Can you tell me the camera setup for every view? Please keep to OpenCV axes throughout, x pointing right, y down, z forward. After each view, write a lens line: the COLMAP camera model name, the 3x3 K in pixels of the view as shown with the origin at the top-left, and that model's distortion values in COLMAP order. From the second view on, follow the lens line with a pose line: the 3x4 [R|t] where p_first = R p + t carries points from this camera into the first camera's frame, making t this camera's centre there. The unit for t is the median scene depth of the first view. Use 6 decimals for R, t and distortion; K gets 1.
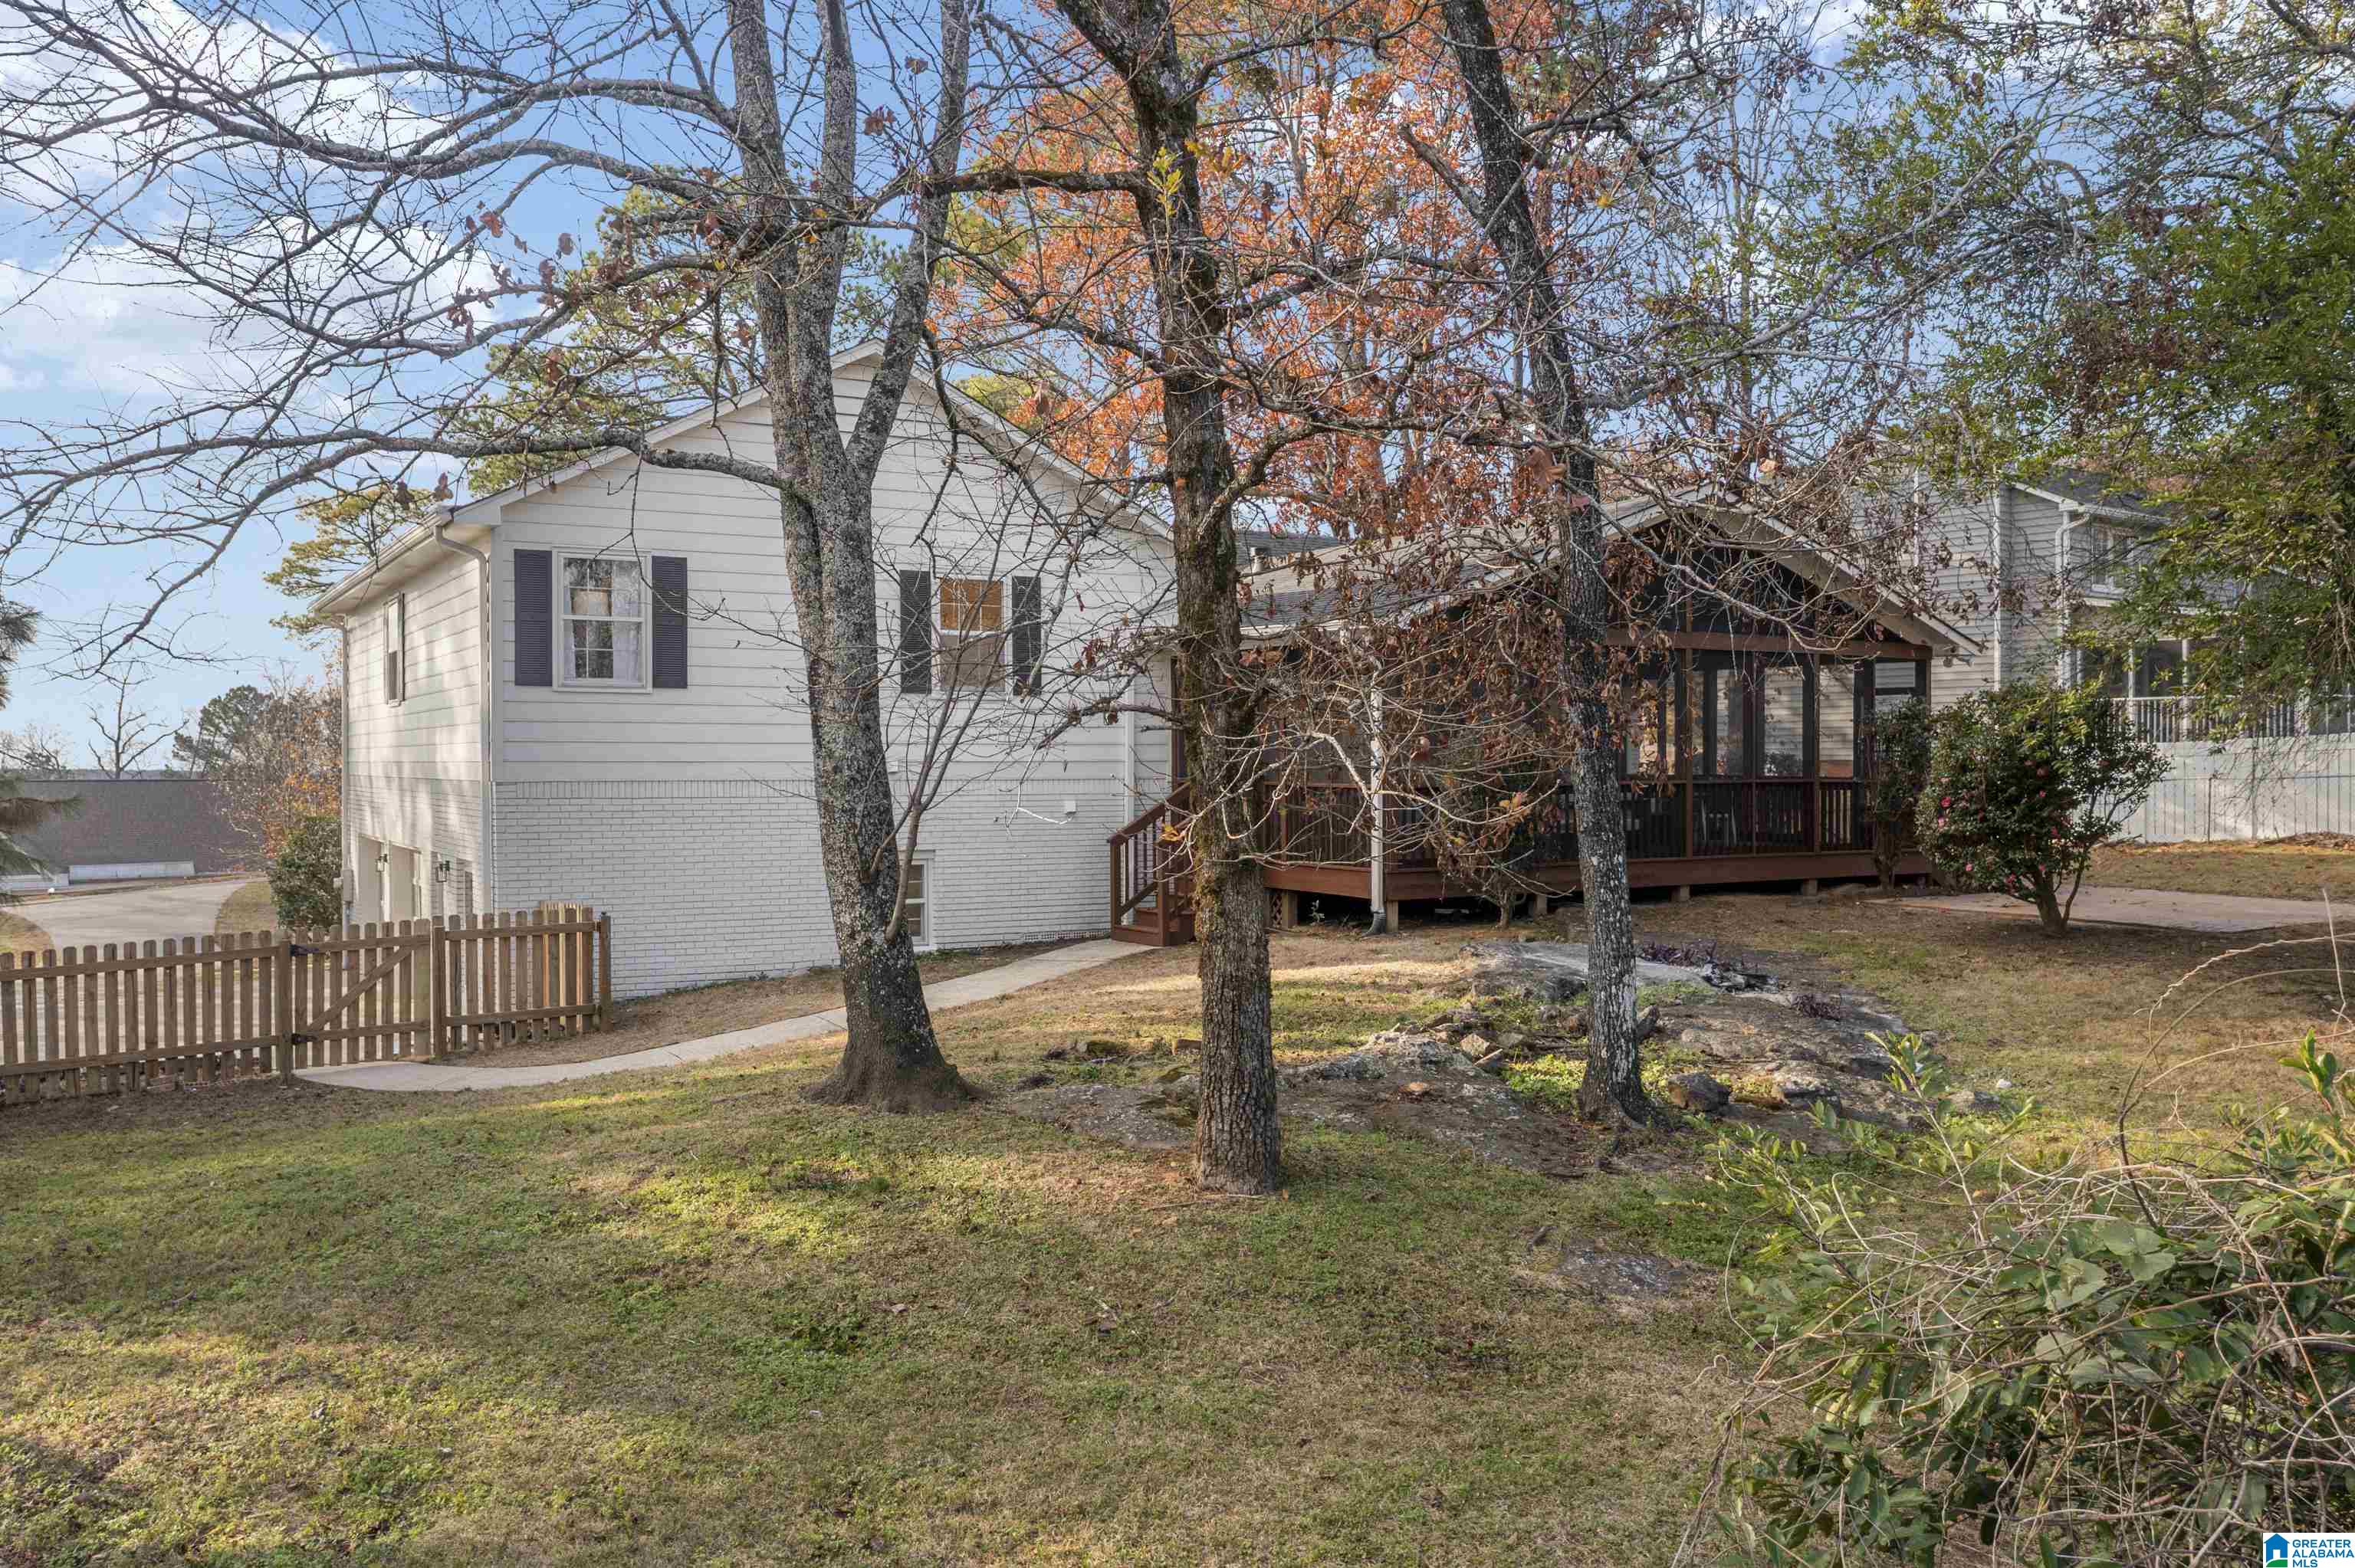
lens RADIAL K [[1867.6, 0, 1198.2], [0, 1867.6, 786.3], [0, 0, 1]] dist [-0.026283, -0.002181]
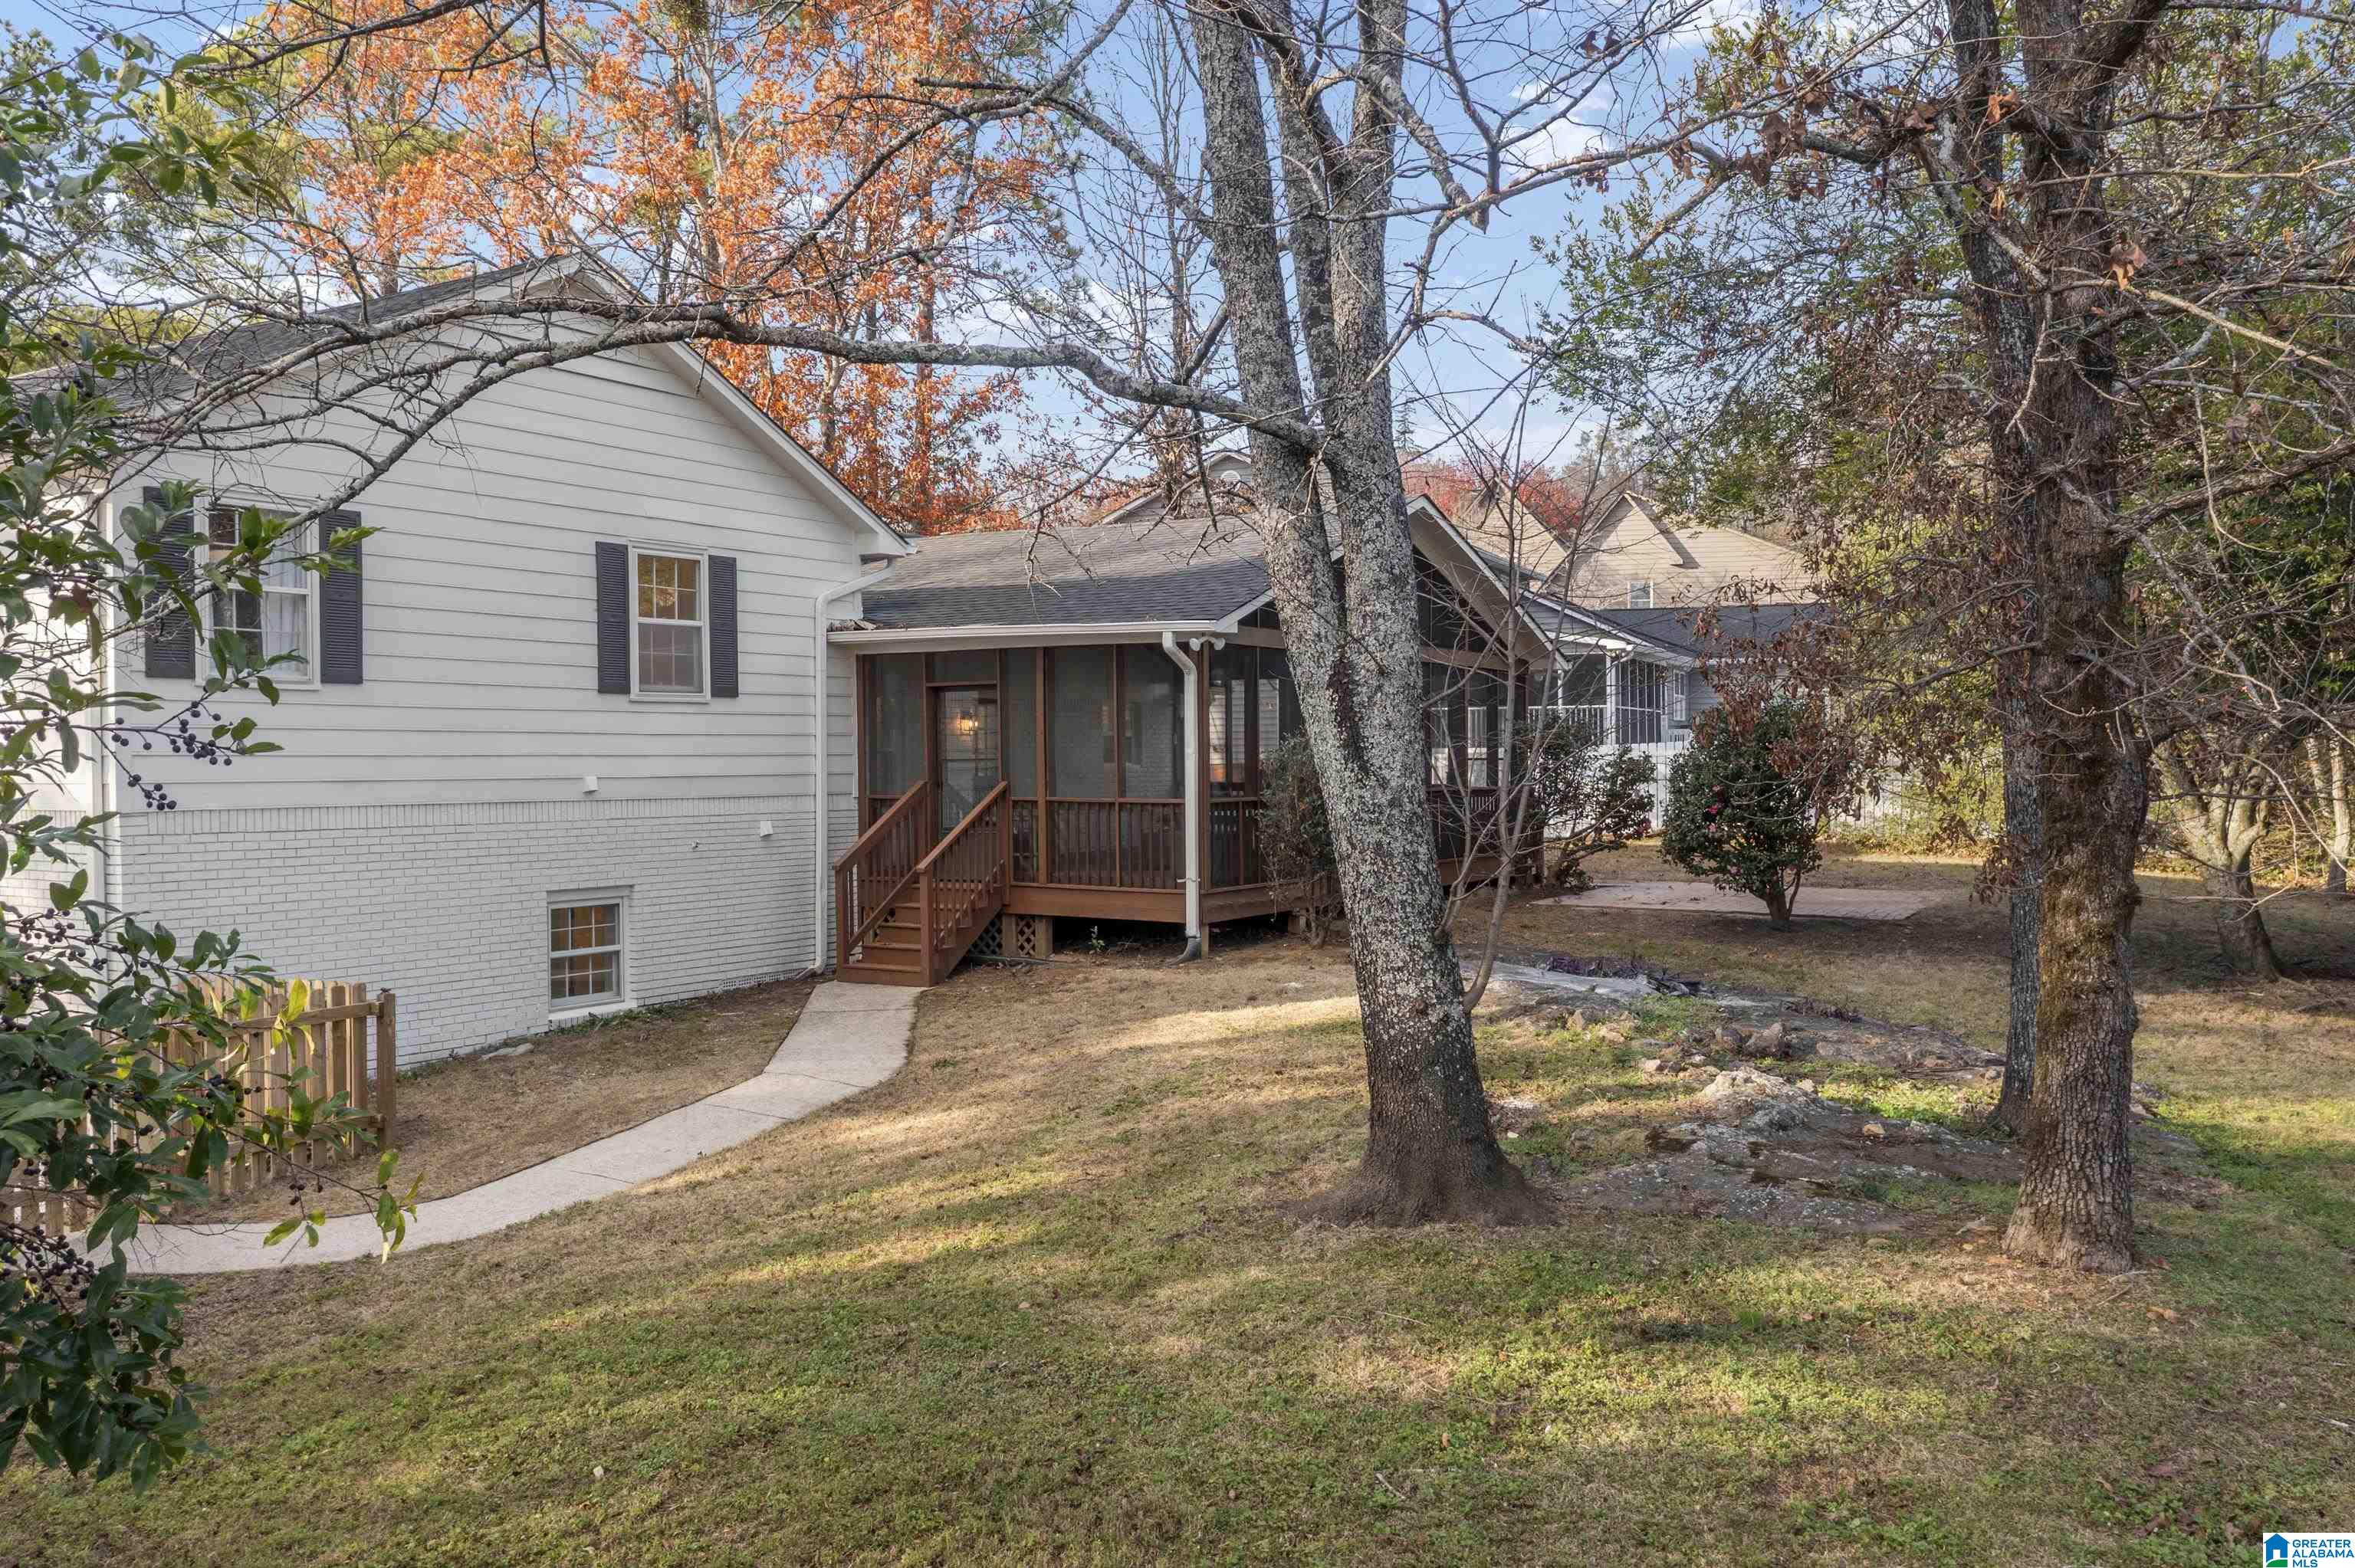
lens RADIAL K [[1867.6, 0, 1178.0], [0, 1867.6, 775.9], [0, 0, 1]] dist [-0.026283, -0.002181]
pose [[0.883265, -0.008291, 0.468801, -0.344745], [0.010531, 0.999942, -0.002158, -0.010630], [-0.468756, 0.006843, 0.883301, 0.181351]]
